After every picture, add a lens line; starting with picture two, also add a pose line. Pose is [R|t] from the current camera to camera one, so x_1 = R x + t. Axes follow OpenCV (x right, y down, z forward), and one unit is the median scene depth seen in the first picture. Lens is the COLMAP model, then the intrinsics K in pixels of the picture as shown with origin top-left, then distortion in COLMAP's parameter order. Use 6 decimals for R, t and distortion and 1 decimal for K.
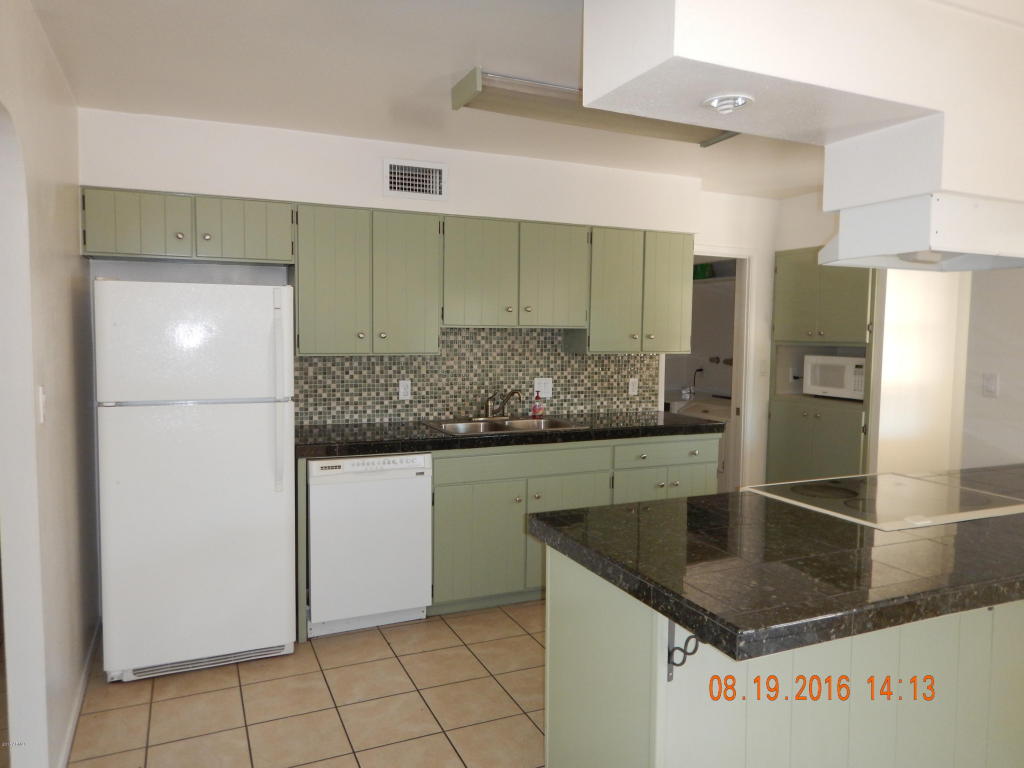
lens RADIAL K [[733.0, 0, 513.1], [0, 733.0, 381.4], [0, 0, 1]] dist [0.002630, -0.001420]
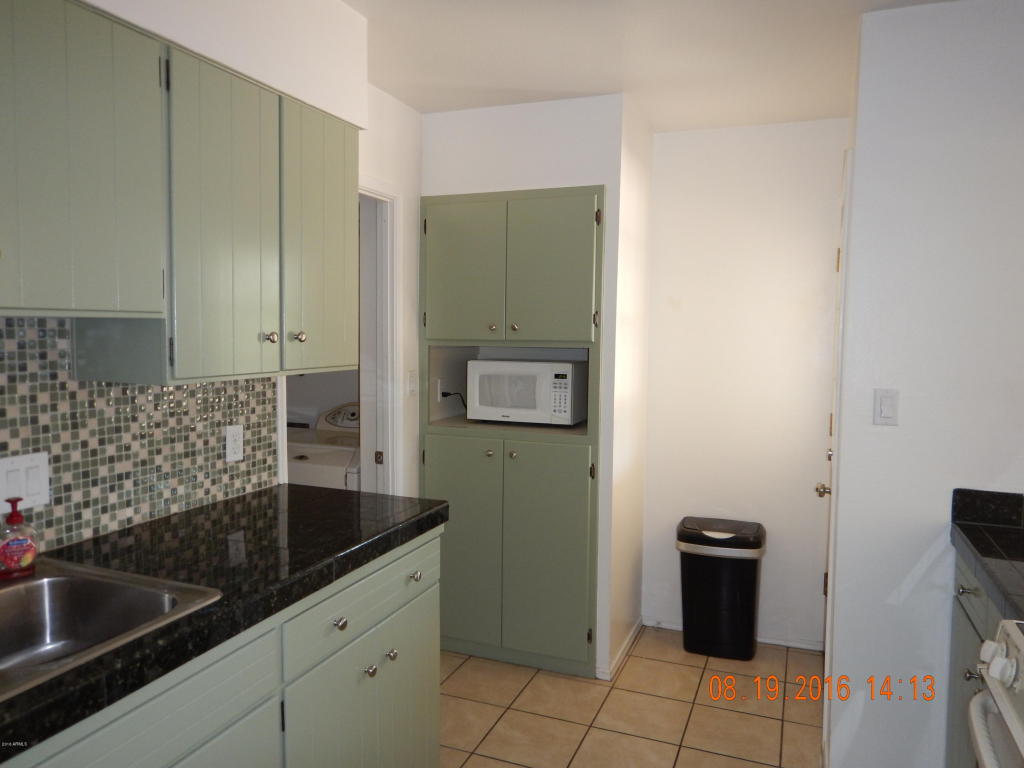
lens RADIAL K [[733.0, 0, 507.0], [0, 733.0, 383.2], [0, 0, 1]] dist [0.002630, -0.001420]
pose [[0.720364, -0.056802, 0.691267, -0.032944], [0.047194, 0.998345, 0.032855, -0.039534], [-0.691989, 0.008956, 0.721852, 0.559321]]
